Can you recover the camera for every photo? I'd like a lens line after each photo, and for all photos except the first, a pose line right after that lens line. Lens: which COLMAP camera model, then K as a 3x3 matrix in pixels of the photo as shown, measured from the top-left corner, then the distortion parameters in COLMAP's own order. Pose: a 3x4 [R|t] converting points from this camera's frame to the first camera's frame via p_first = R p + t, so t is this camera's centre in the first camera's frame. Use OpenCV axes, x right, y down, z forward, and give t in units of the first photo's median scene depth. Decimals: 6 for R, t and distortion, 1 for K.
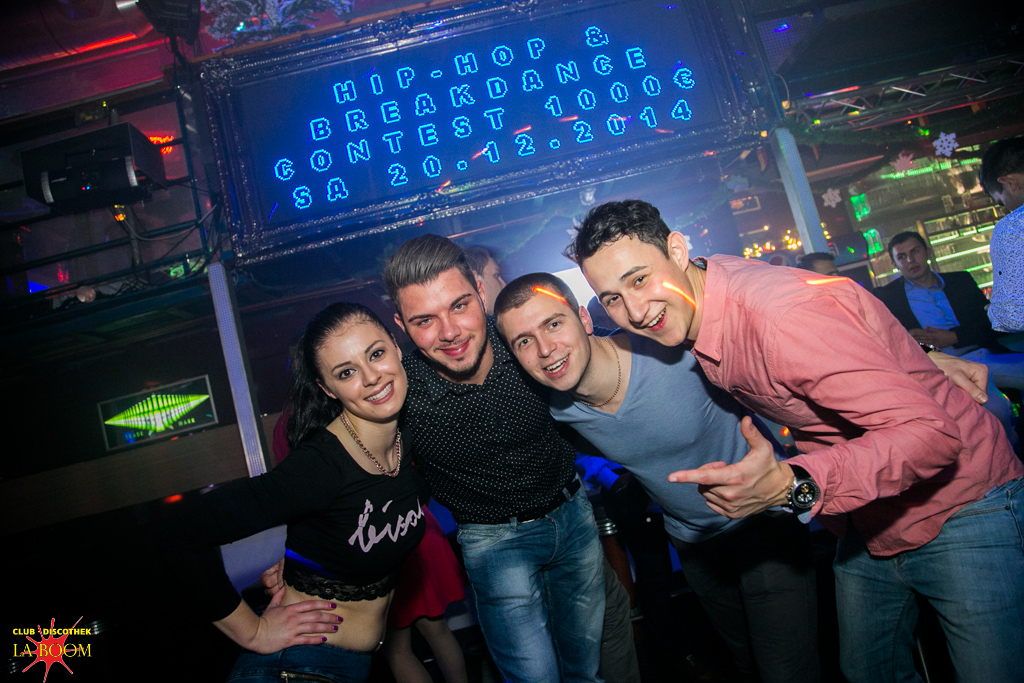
lens RADIAL K [[694.6, 0, 510.2], [0, 694.6, 326.9], [0, 0, 1]] dist [-0.107365, 0.061086]
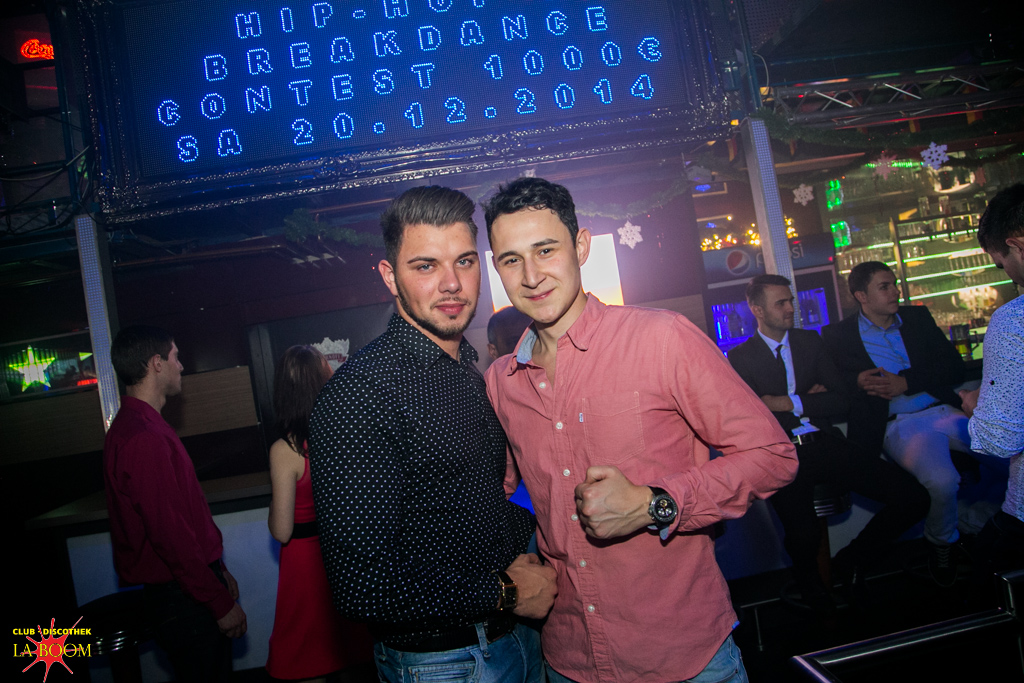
lens RADIAL K [[694.6, 0, 510.2], [0, 694.6, 326.9], [0, 0, 1]] dist [-0.107365, 0.061086]
pose [[0.994634, 0.086792, 0.056309, 0.063186], [-0.091472, 0.992027, 0.086689, -0.077421], [-0.048337, -0.091375, 0.994643, 0.127803]]
